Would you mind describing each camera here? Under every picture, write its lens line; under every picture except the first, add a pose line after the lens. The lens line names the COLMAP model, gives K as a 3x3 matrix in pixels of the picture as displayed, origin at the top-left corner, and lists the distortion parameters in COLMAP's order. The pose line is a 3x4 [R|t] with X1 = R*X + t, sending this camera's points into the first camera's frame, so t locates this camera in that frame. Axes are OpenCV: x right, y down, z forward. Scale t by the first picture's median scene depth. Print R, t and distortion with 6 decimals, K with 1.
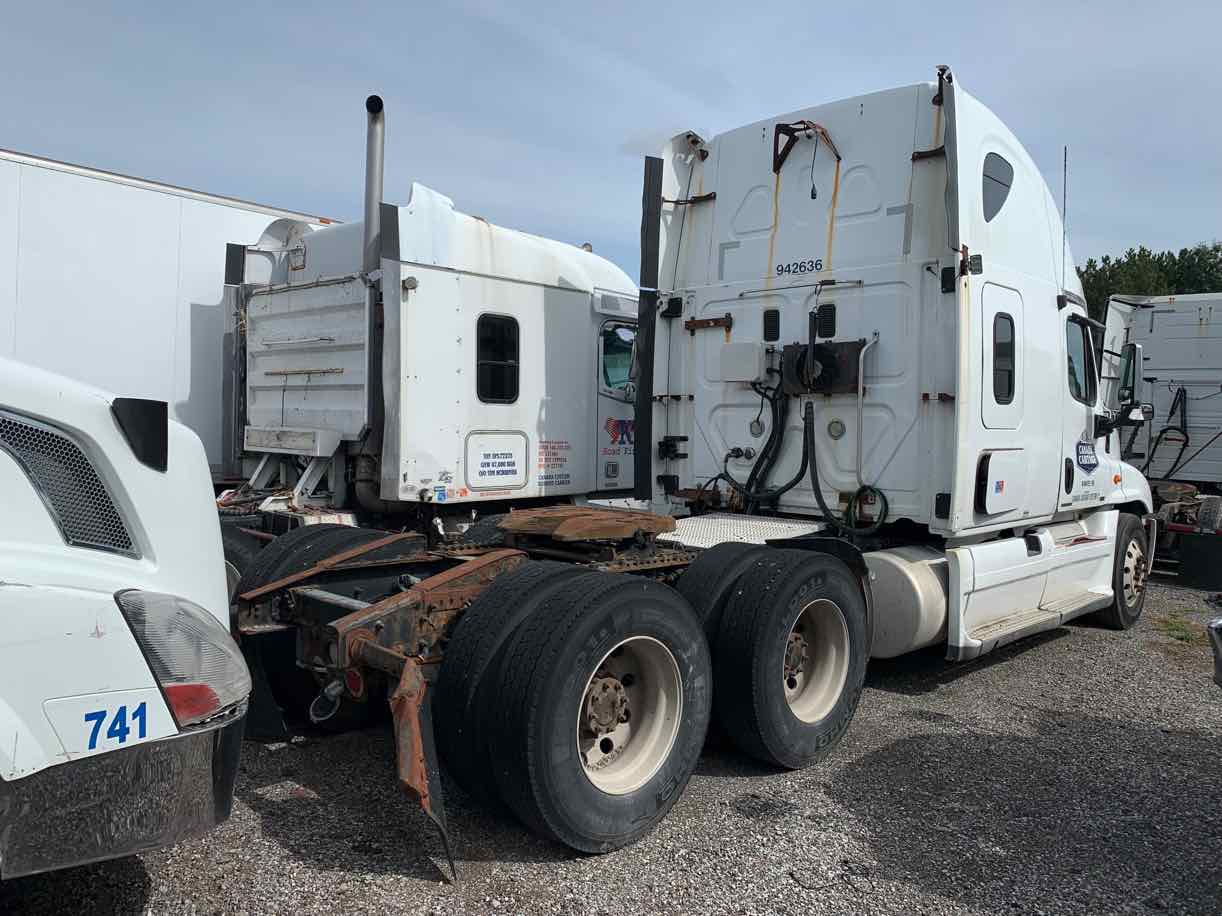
lens RADIAL K [[938.7, 0, 619.3], [0, 938.7, 461.8], [0, 0, 1]] dist [0.002795, -0.006370]
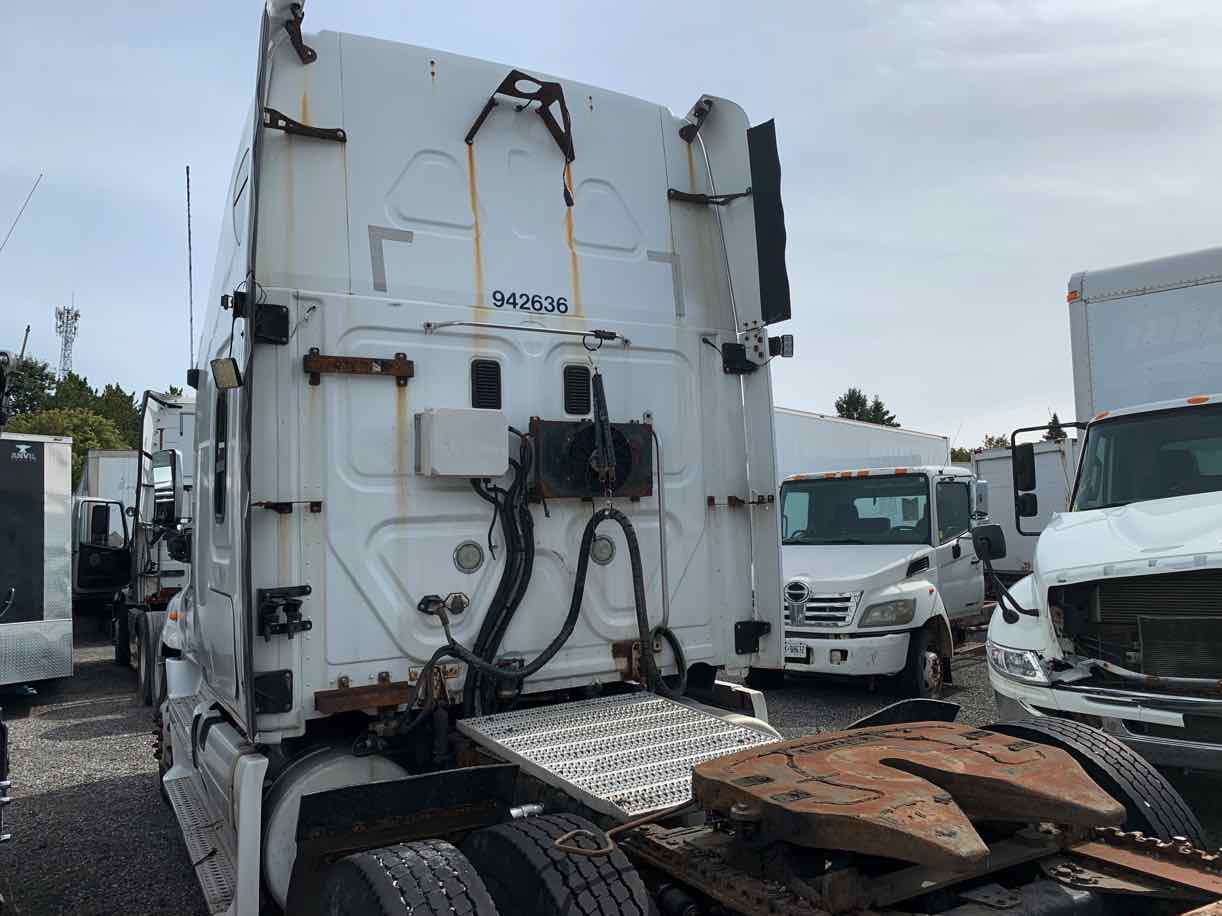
lens RADIAL K [[936.8, 0, 611.2], [0, 936.8, 450.7], [0, 0, 1]] dist [0.141838, -0.348215]
pose [[0.262335, 0.050708, 0.963644, -0.400116], [0.076621, 0.994371, -0.073183, -0.052539], [-0.961930, 0.093034, 0.256973, 0.767997]]
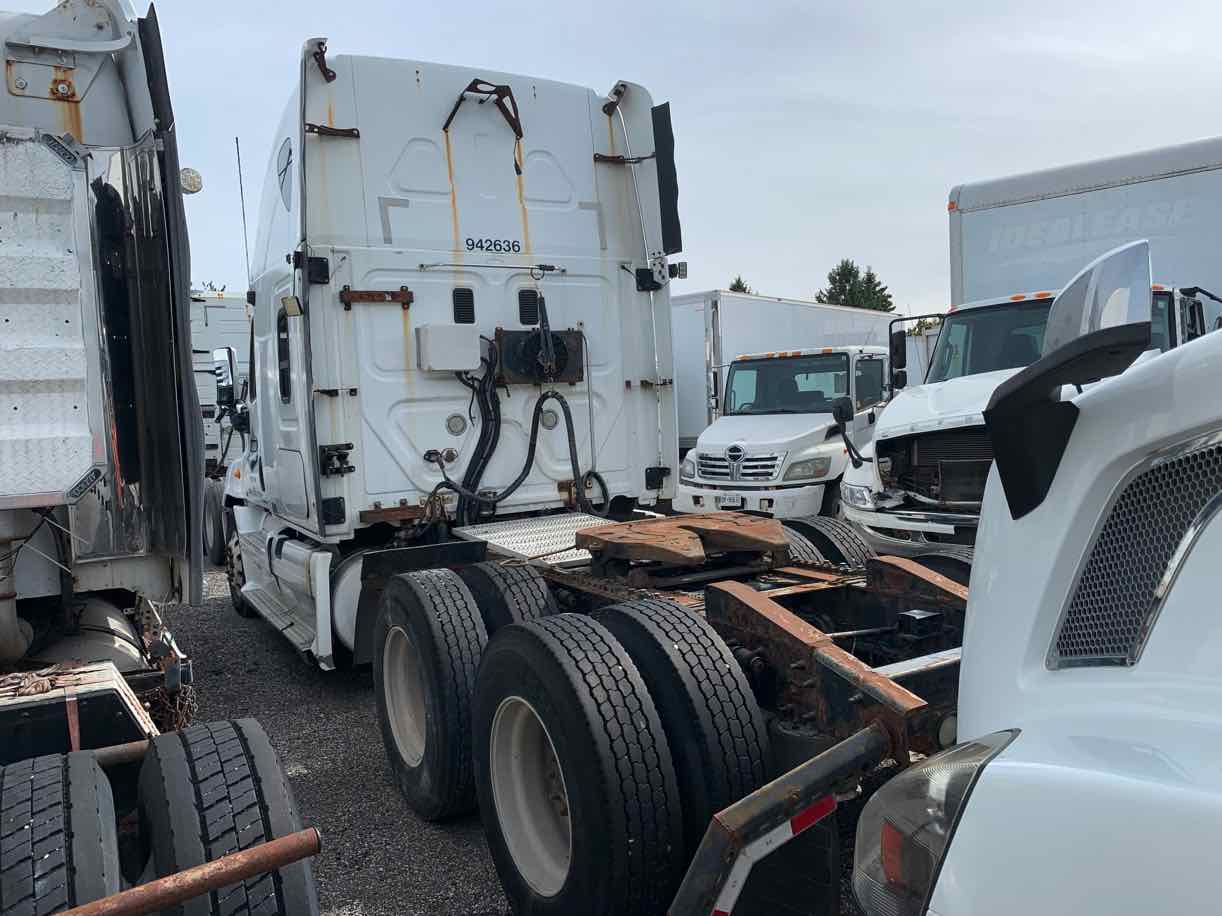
lens RADIAL K [[936.8, 0, 611.2], [0, 936.8, 450.7], [0, 0, 1]] dist [0.141838, -0.348215]
pose [[0.261392, -0.080991, 0.961829, -0.658587], [0.090925, 0.994109, 0.058999, -0.050626], [-0.960941, 0.072032, 0.267216, 0.640554]]
